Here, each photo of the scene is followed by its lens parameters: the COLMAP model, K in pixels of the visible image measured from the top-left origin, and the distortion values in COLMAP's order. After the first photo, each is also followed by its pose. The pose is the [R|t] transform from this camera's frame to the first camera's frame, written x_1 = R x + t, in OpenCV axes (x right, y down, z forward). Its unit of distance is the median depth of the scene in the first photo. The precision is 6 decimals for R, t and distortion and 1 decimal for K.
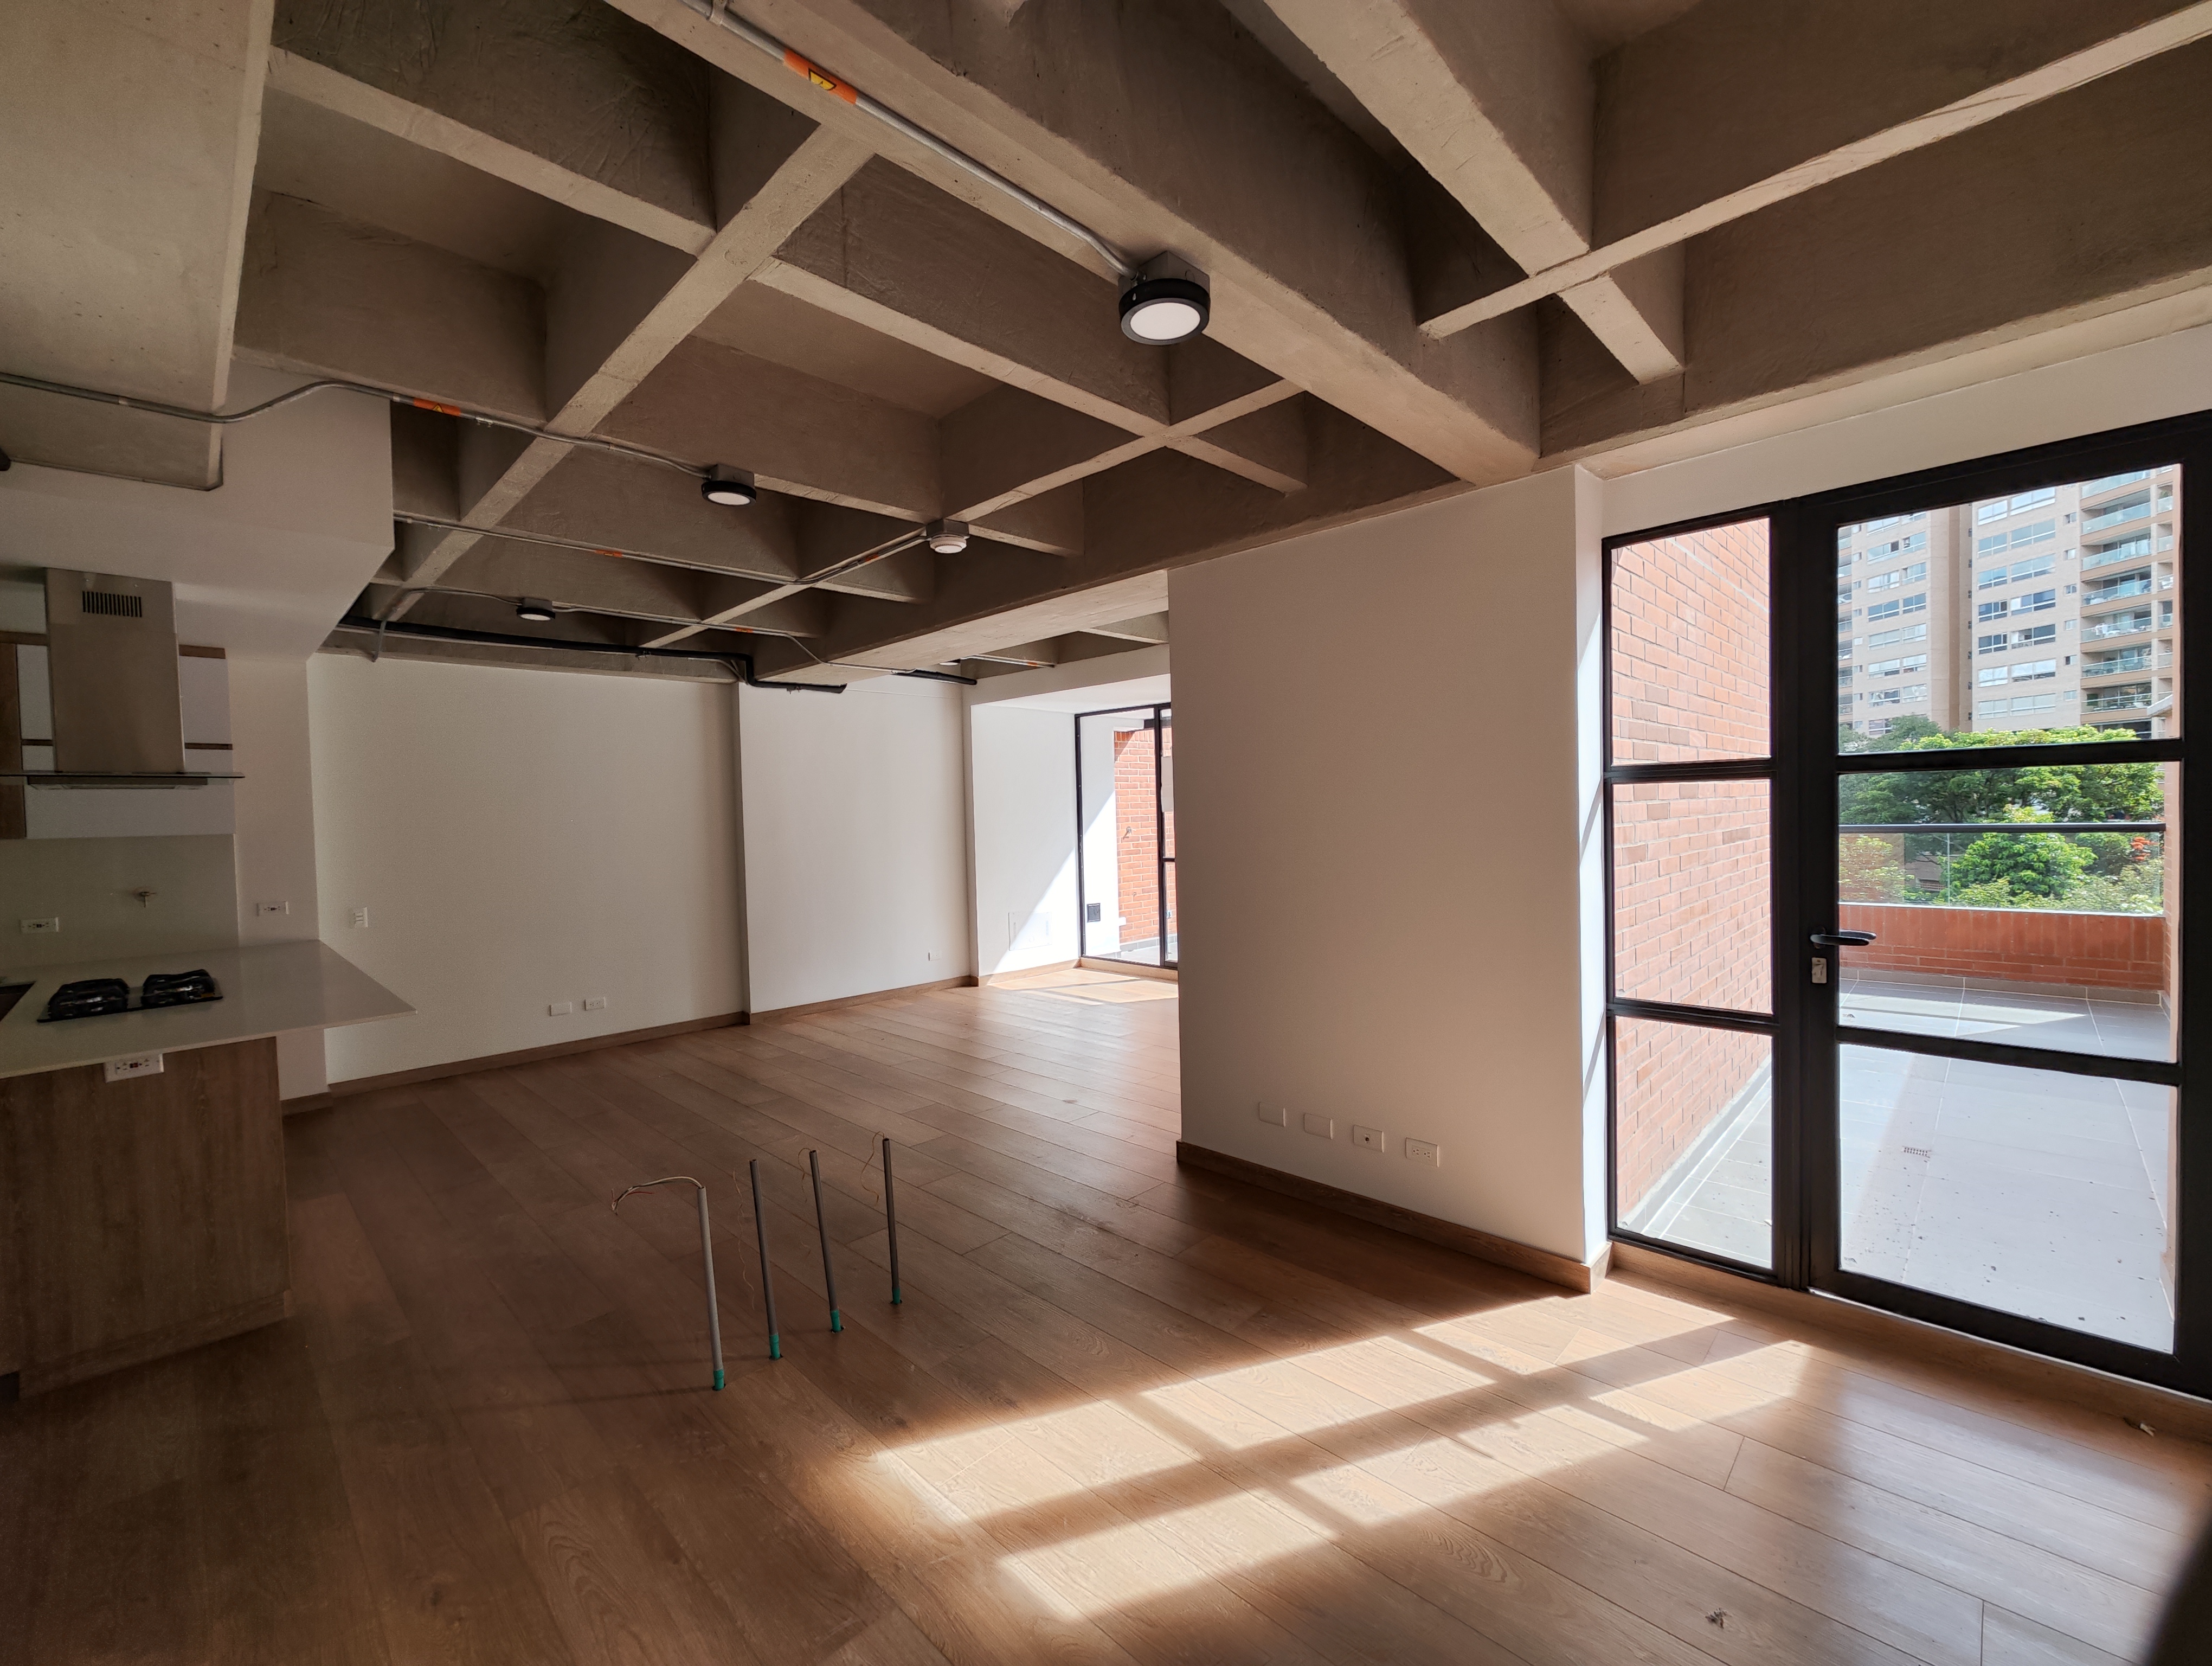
lens RADIAL K [[913.8, 0, 1099.9], [0, 913.8, 828.4], [0, 0, 1]] dist [-0.015614, 0.008948]
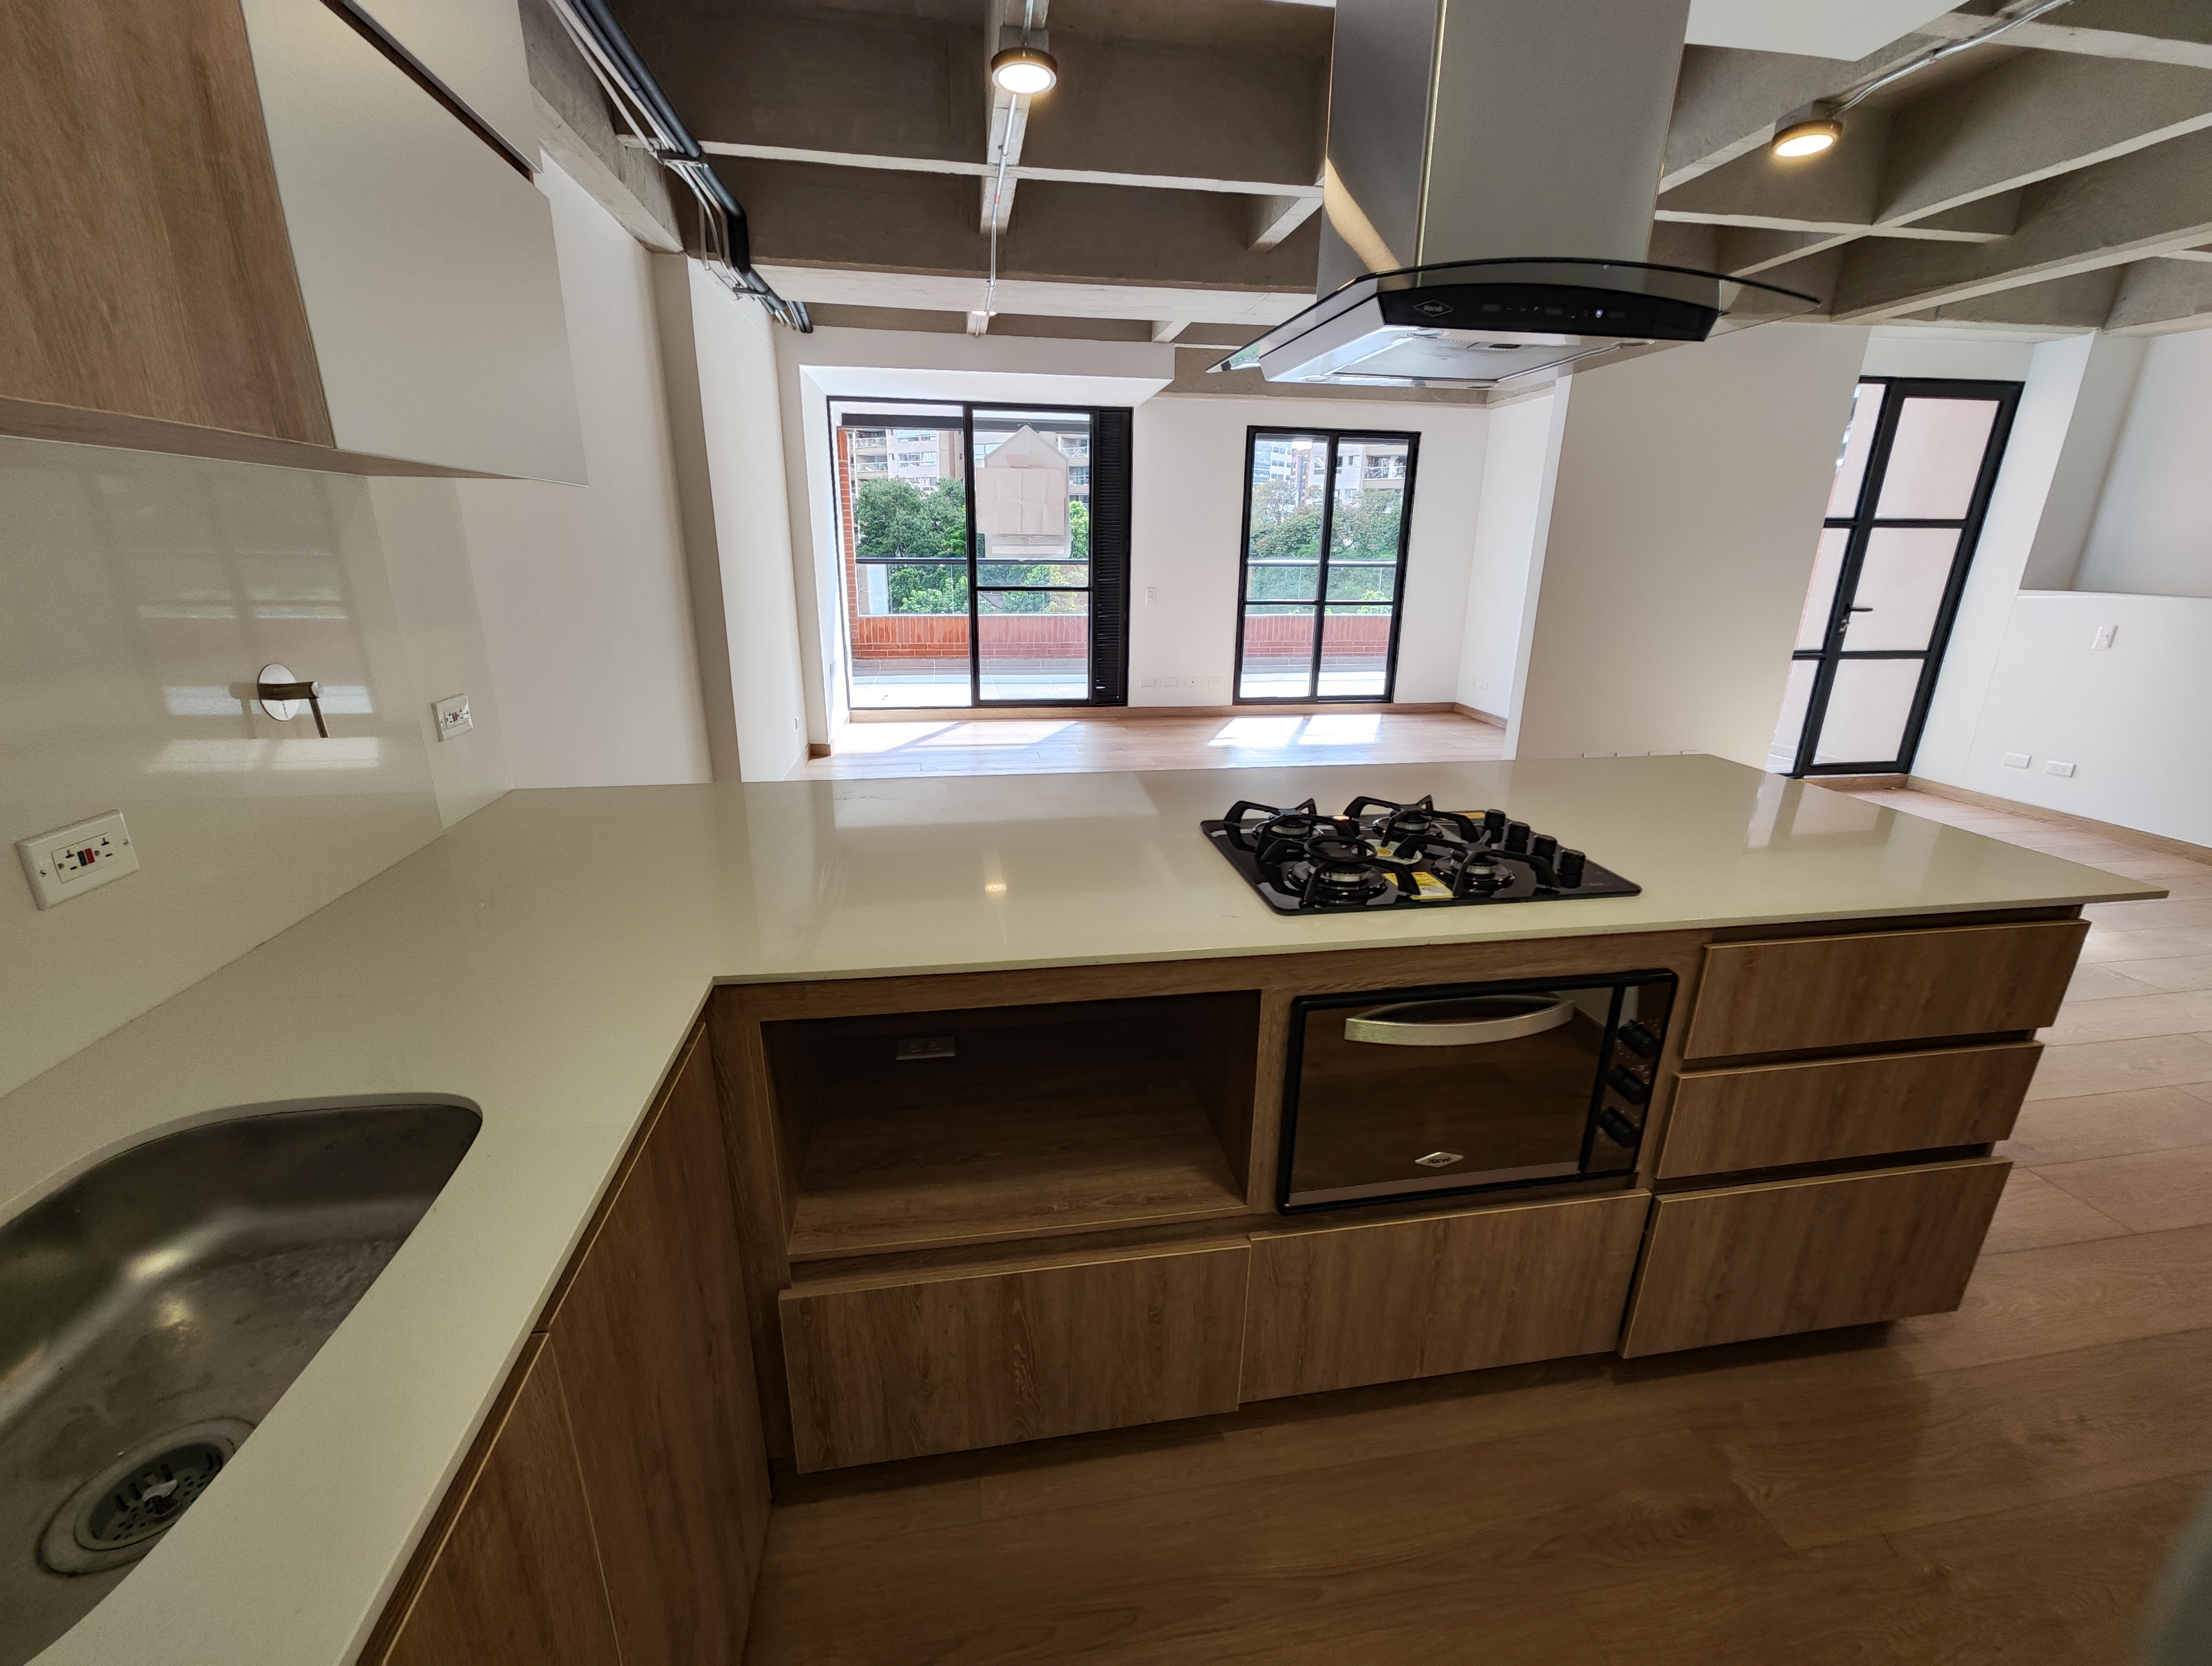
lens RADIAL K [[908.3, 0, 1106.0], [0, 908.3, 833.0], [0, 0, 1]] dist [-0.000874, -0.000661]
pose [[0.593930, -0.214376, 0.775429, -1.898142], [-0.010708, 0.961653, 0.274061, 0.058994], [-0.804445, -0.171076, 0.568859, 1.066677]]
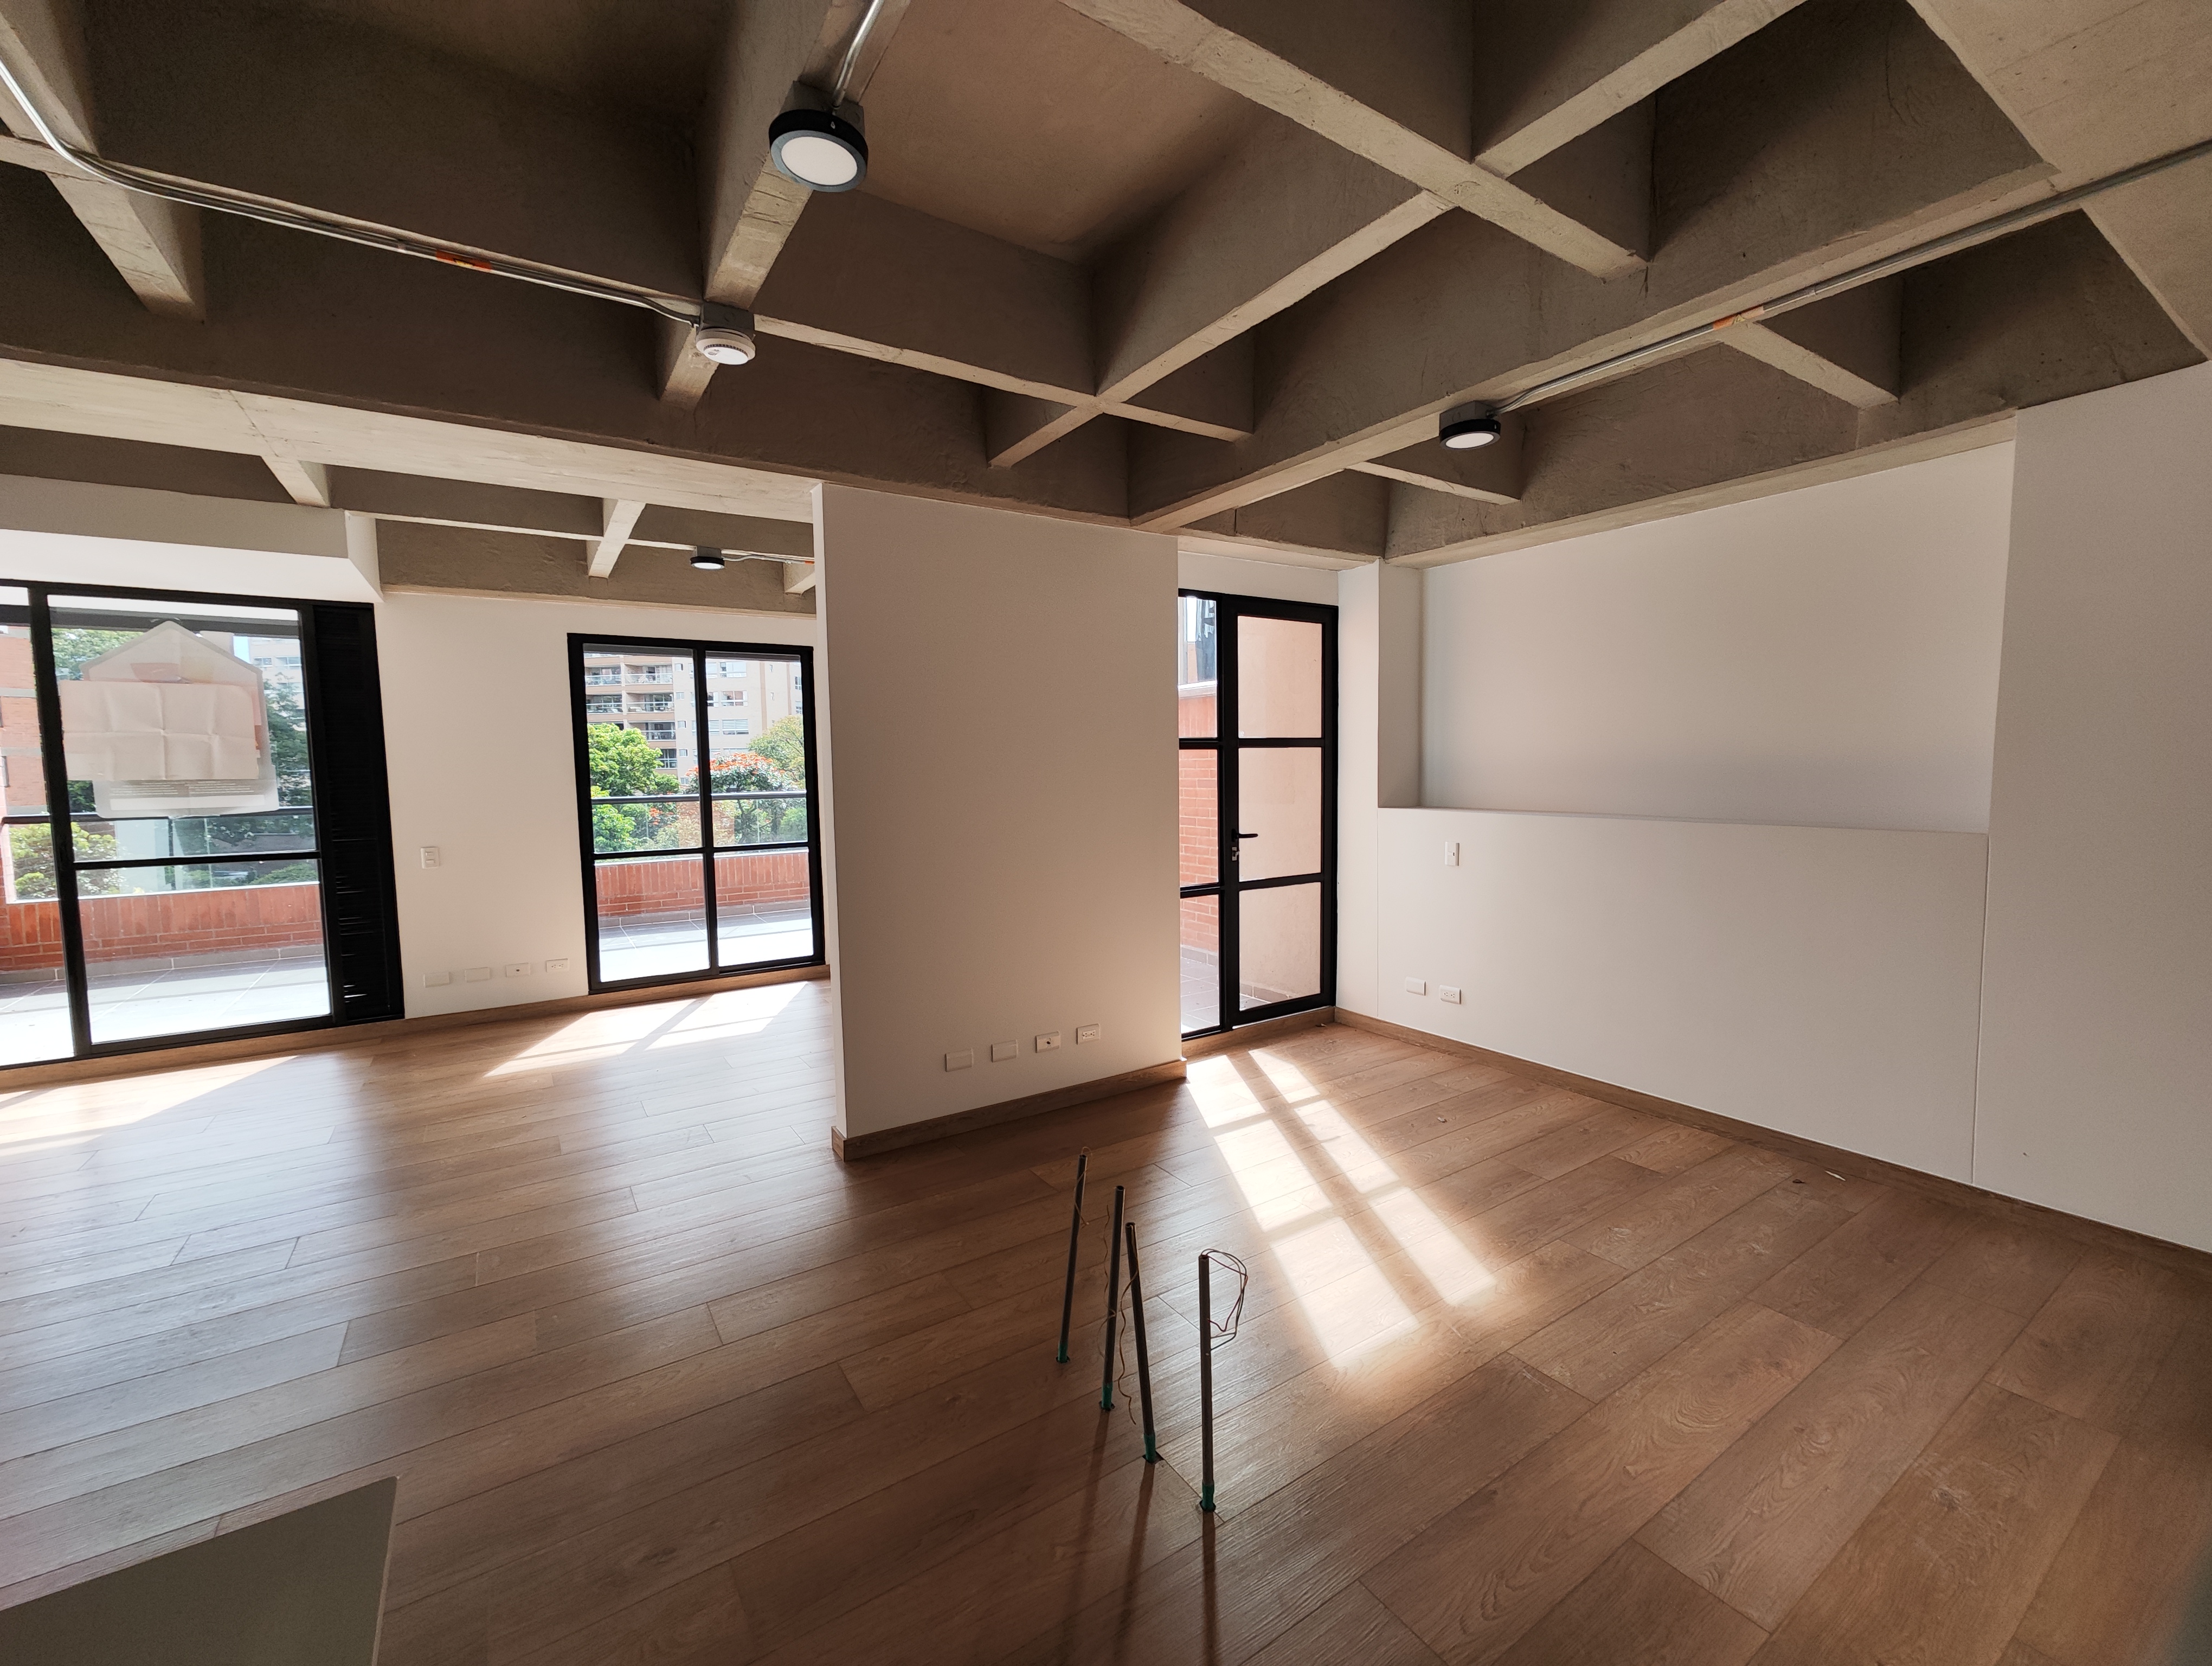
lens RADIAL K [[913.8, 0, 1099.9], [0, 913.8, 828.4], [0, 0, 1]] dist [-0.015614, 0.008948]
pose [[0.215993, -0.047330, 0.975247, -1.055381], [0.028595, 0.998703, 0.042136, 0.017717], [-0.975976, 0.018787, 0.217066, 0.839715]]
